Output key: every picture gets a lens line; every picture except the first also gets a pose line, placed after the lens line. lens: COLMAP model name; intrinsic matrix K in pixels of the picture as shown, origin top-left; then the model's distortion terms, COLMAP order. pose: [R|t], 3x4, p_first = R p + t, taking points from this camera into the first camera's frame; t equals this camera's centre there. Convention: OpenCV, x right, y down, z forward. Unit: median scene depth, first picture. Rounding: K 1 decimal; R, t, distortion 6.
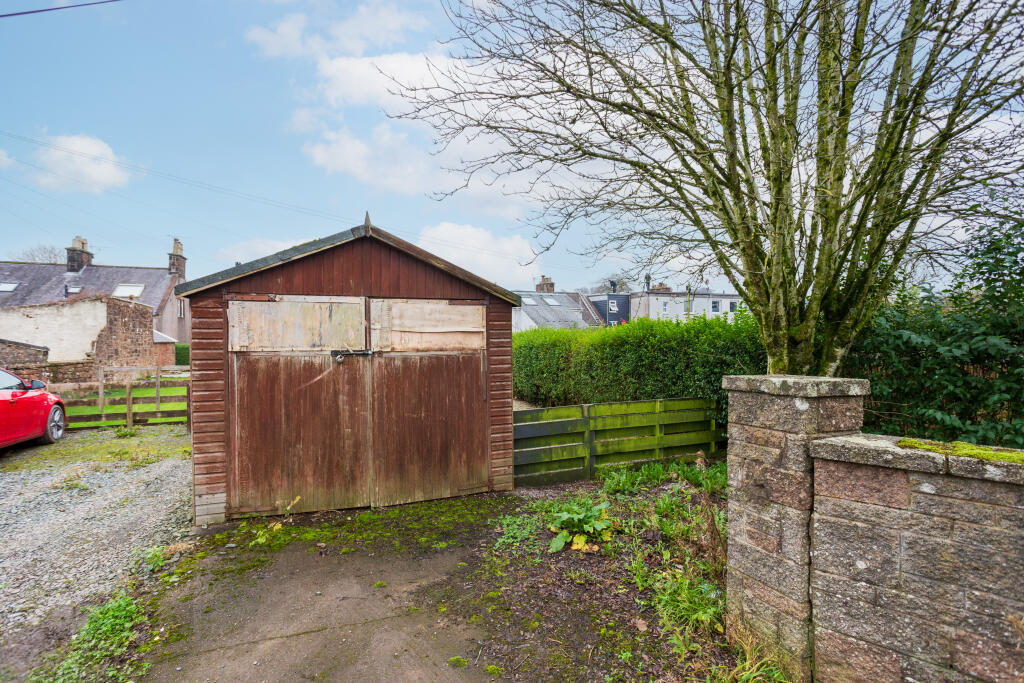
lens RADIAL K [[495.2, 0, 510.1], [0, 495.2, 342.3], [0, 0, 1]] dist [-0.060689, 0.040581]
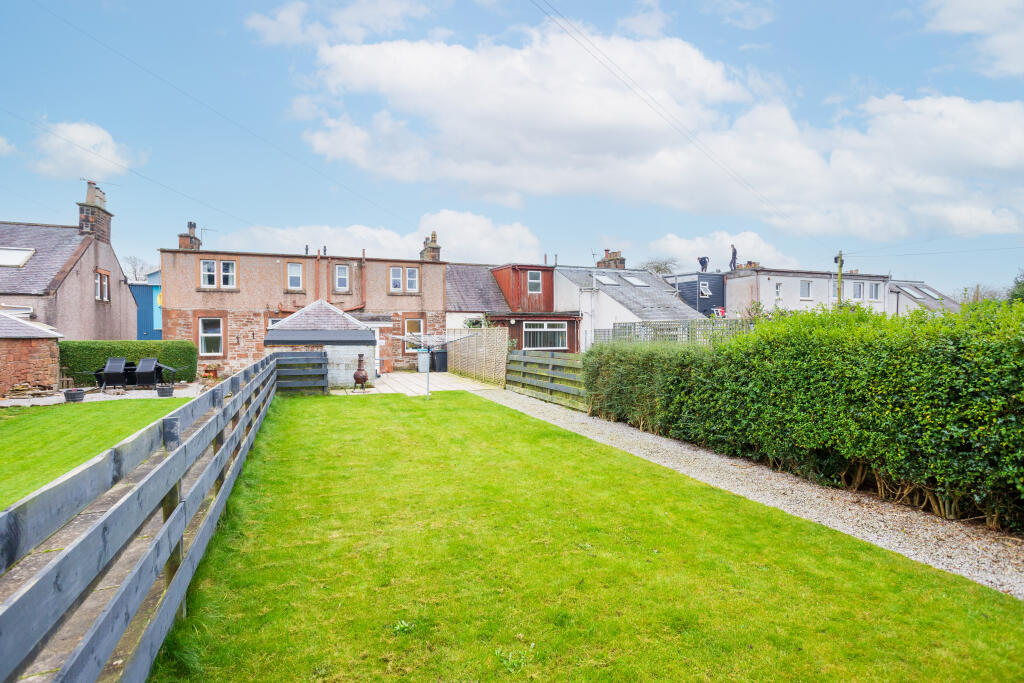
lens RADIAL K [[495.2, 0, 510.1], [0, 495.2, 342.3], [0, 0, 1]] dist [-0.060689, 0.040581]
pose [[0.999926, -0.001463, 0.012070, -0.125756], [0.001338, 0.999945, 0.010378, -0.000287], [-0.012084, -0.010361, 0.999873, 0.332764]]
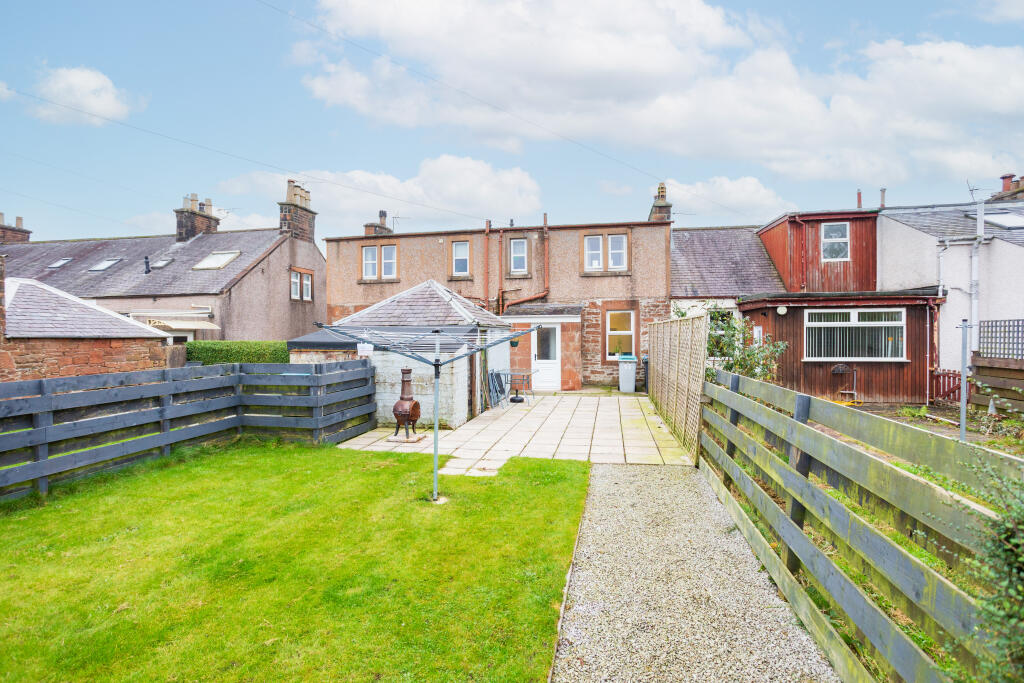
lens RADIAL K [[495.2, 0, 510.1], [0, 495.2, 342.3], [0, 0, 1]] dist [-0.060689, 0.040581]
pose [[0.842258, 0.004481, -0.539055, -0.084934], [-0.000257, 0.999969, 0.007910, 0.000120], [0.539074, -0.006524, 0.842233, 0.611020]]
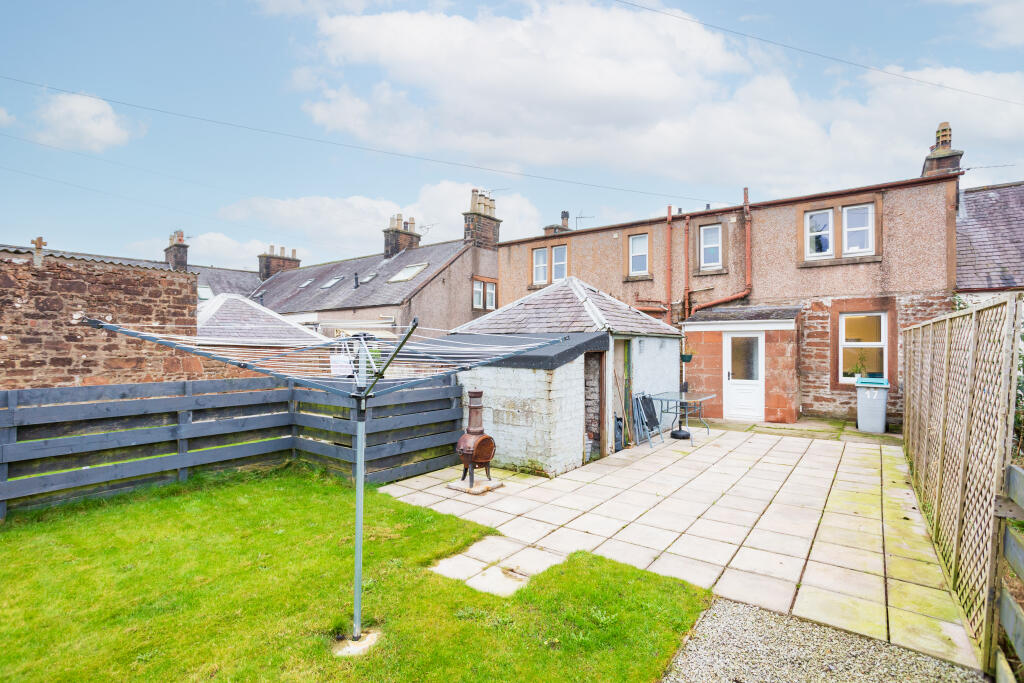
lens RADIAL K [[495.2, 0, 510.1], [0, 495.2, 342.3], [0, 0, 1]] dist [-0.060689, 0.040581]
pose [[0.525417, -0.003624, -0.850837, -0.100209], [-0.011408, 0.999871, -0.011304, -0.000528], [0.850768, 0.015645, 0.525308, 0.703169]]
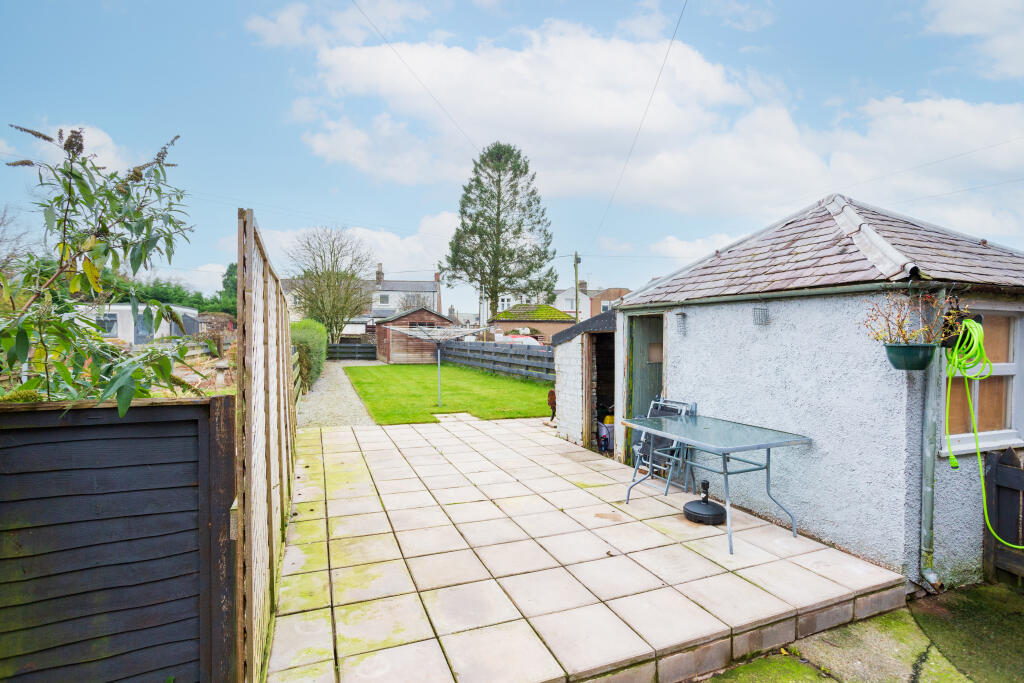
lens RADIAL K [[495.2, 0, 510.1], [0, 495.2, 342.3], [0, 0, 1]] dist [-0.060689, 0.040581]
pose [[-0.999999, -0.000004, -0.001668, -0.227286], [-0.000045, 0.999703, 0.024358, -0.000181], [0.001667, 0.024358, -0.999702, 1.037754]]
